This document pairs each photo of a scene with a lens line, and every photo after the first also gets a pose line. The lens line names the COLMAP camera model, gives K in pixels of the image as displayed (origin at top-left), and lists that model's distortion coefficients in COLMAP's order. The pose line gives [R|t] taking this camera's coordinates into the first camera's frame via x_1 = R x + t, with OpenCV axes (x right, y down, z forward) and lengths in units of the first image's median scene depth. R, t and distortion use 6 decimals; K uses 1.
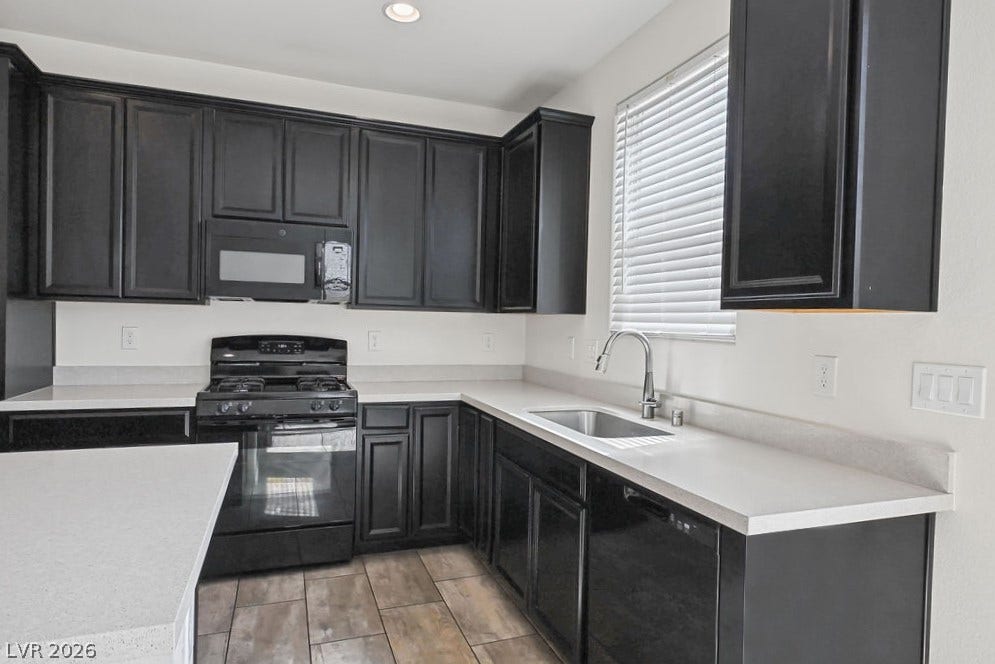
lens RADIAL K [[583.3, 0, 497.5], [0, 583.3, 332.0], [0, 0, 1]] dist [-0.001773, 0.000413]
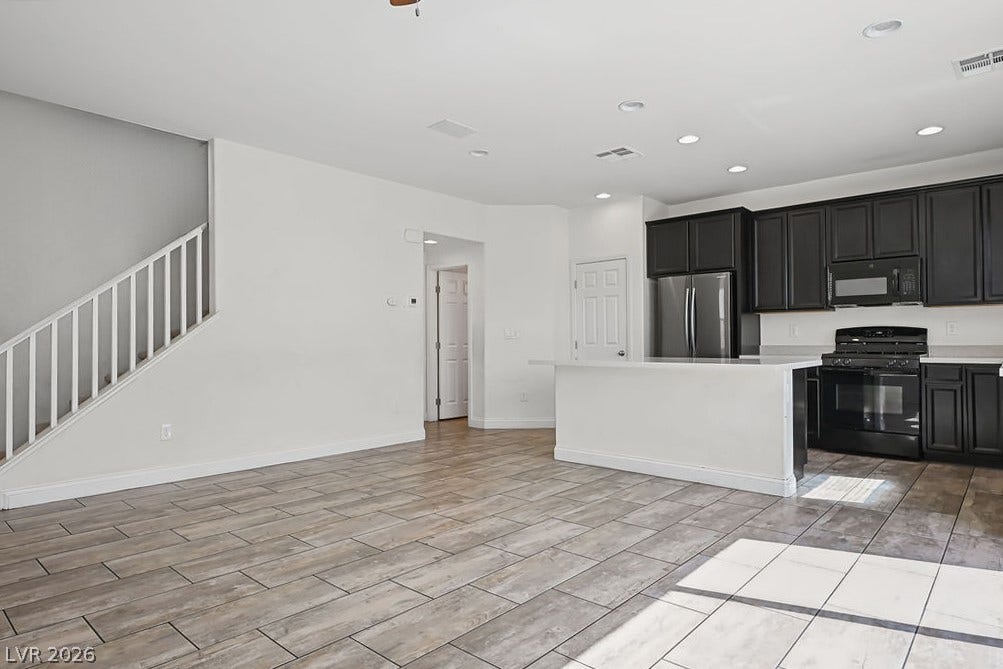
lens RADIAL K [[577.2, 0, 501.5], [0, 577.2, 334.5], [0, 0, 1]] dist [-0.001713, 0.000591]
pose [[0.461109, -0.041859, -0.886356, 0.672820], [0.002966, 0.998954, -0.045634, 0.115076], [0.887339, 0.018413, 0.460751, -0.811230]]
